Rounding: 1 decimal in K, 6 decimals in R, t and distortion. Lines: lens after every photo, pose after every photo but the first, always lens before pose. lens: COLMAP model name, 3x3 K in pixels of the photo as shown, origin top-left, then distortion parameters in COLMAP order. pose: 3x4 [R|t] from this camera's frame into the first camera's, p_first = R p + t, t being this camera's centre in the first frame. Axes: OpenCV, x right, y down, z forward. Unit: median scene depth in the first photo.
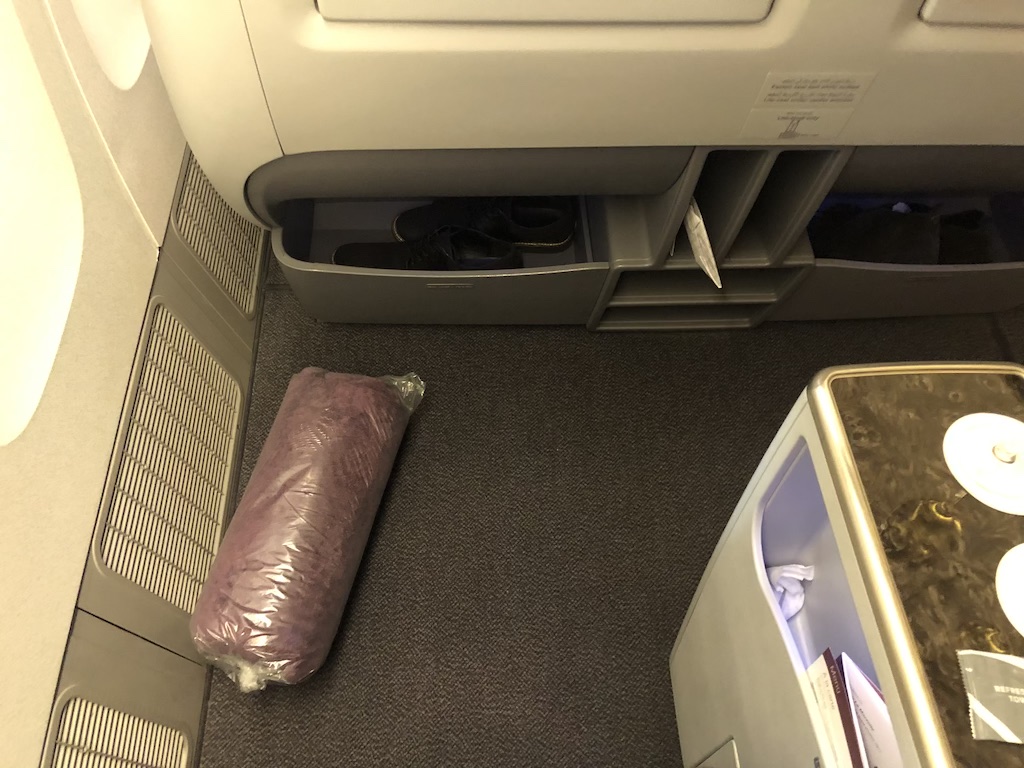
lens RADIAL K [[834.9, 0, 512.0], [0, 834.9, 384.0], [0, 0, 1]] dist [0.011864, 0.006732]
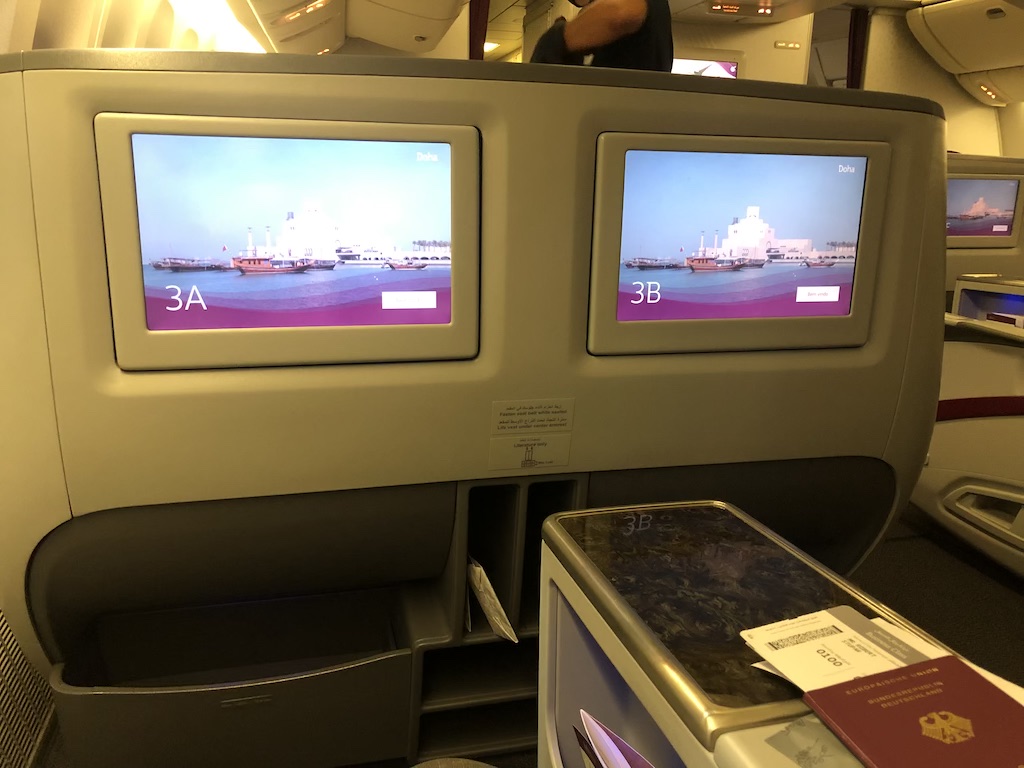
lens RADIAL K [[834.9, 0, 512.0], [0, 834.9, 384.0], [0, 0, 1]] dist [0.011864, 0.006732]
pose [[0.978862, -0.065675, 0.193691, 0.086658], [0.179876, 0.727154, -0.662489, 0.441315], [-0.097334, 0.683325, 0.723597, 0.056157]]
